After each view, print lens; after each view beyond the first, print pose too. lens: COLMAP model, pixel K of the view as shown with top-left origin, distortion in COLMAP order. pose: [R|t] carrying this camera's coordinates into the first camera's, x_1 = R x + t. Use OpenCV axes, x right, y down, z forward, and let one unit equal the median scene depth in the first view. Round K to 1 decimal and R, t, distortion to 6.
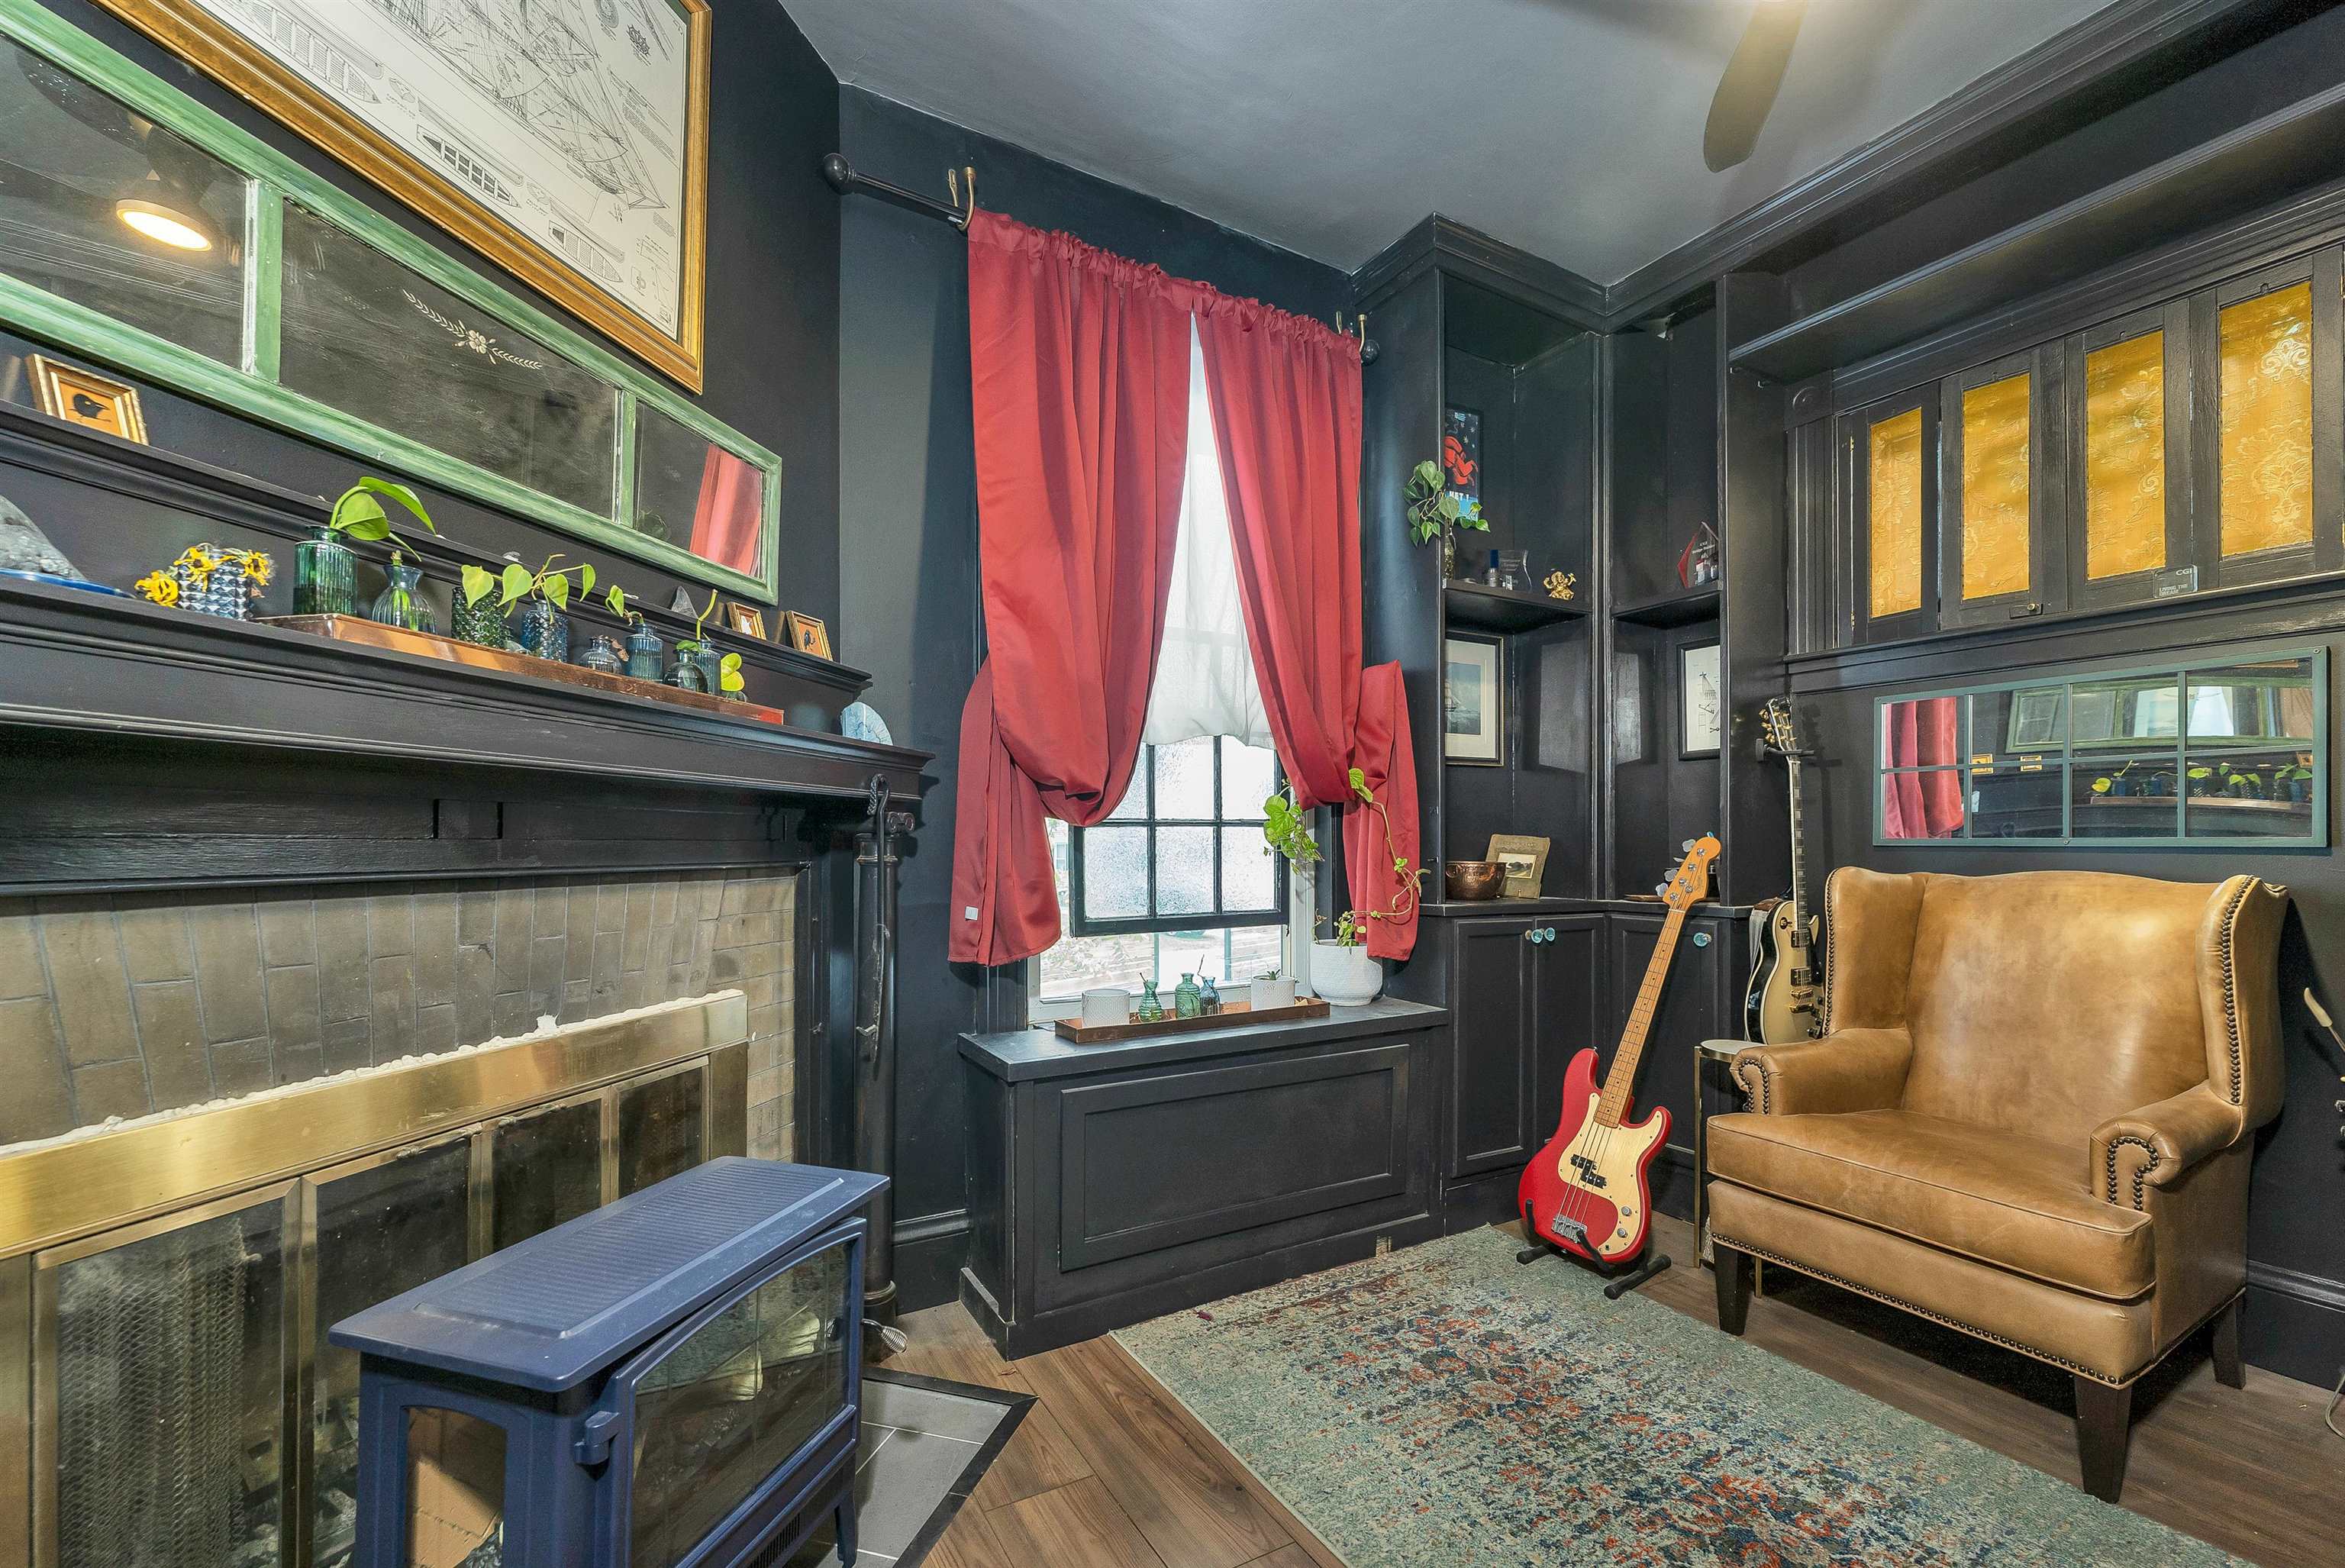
lens RADIAL K [[977.9, 0, 1157.5], [0, 977.9, 838.5], [0, 0, 1]] dist [0.000872, -0.000147]
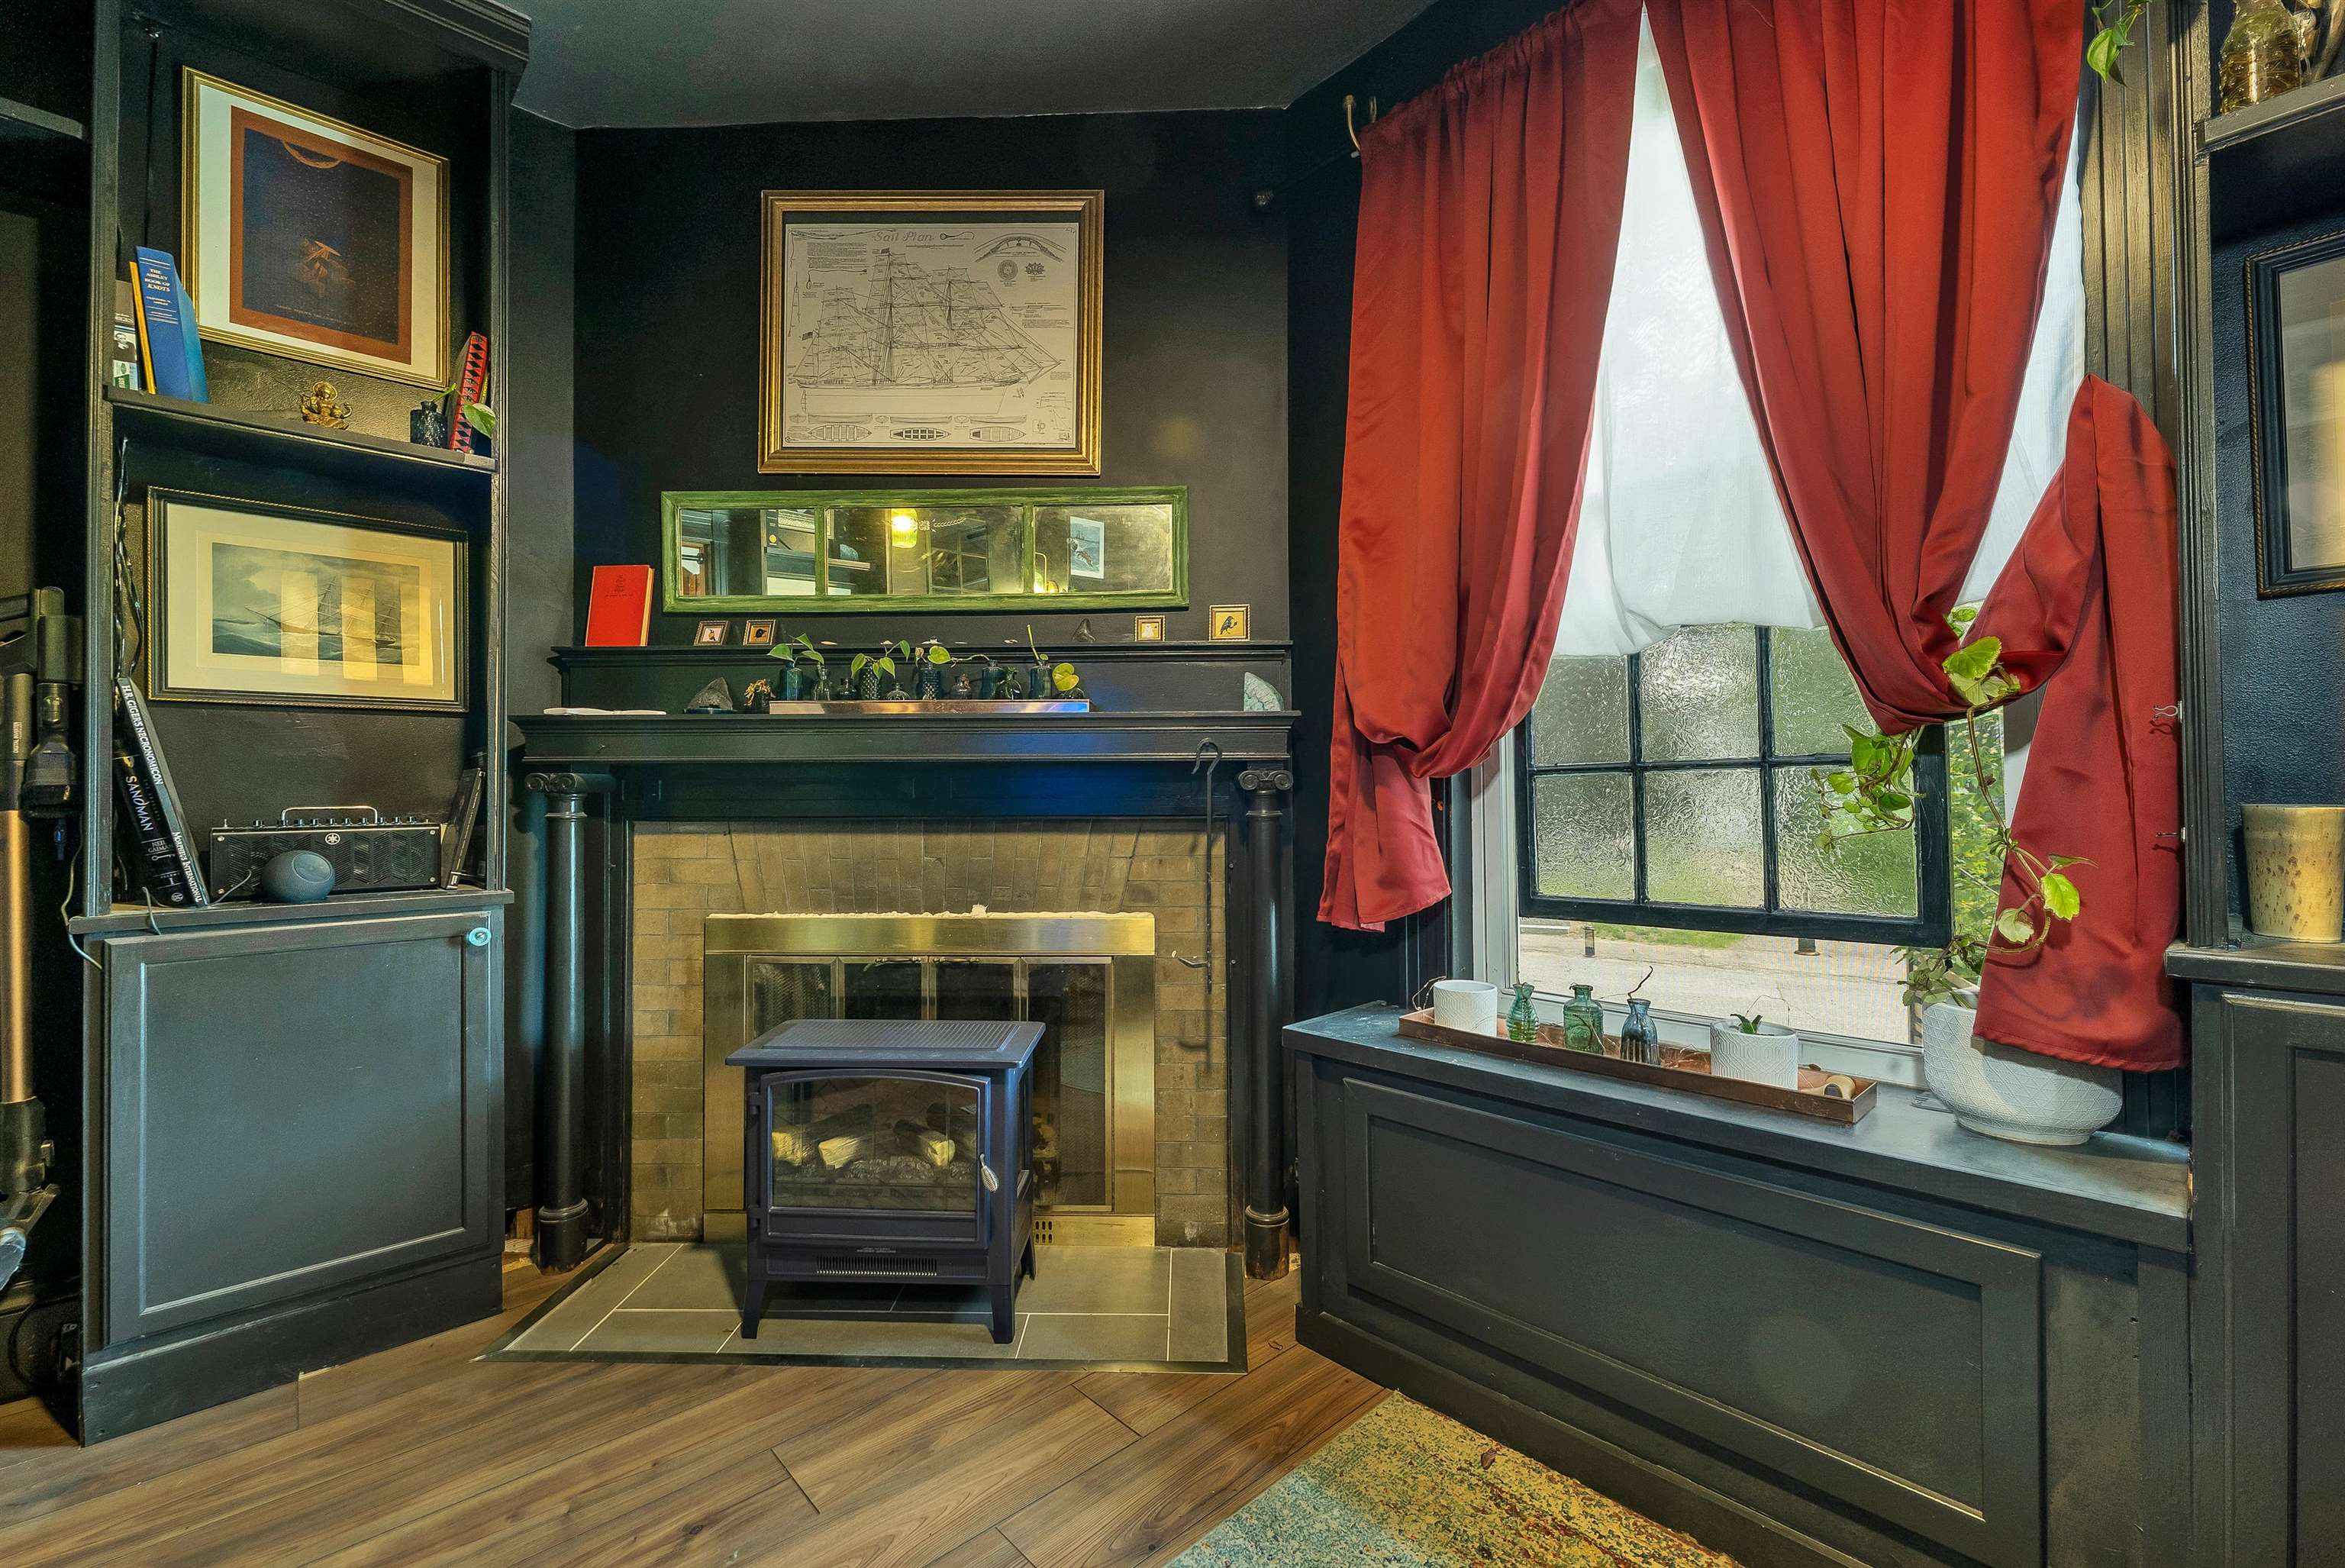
lens RADIAL K [[977.9, 0, 1171.5], [0, 977.9, 779.0], [0, 0, 1]] dist [0.000872, -0.000147]
pose [[0.230342, -0.017712, -0.972948, 0.901507], [0.012868, 0.999802, -0.015155, -0.002945], [0.973025, -0.009029, 0.230525, 0.788726]]
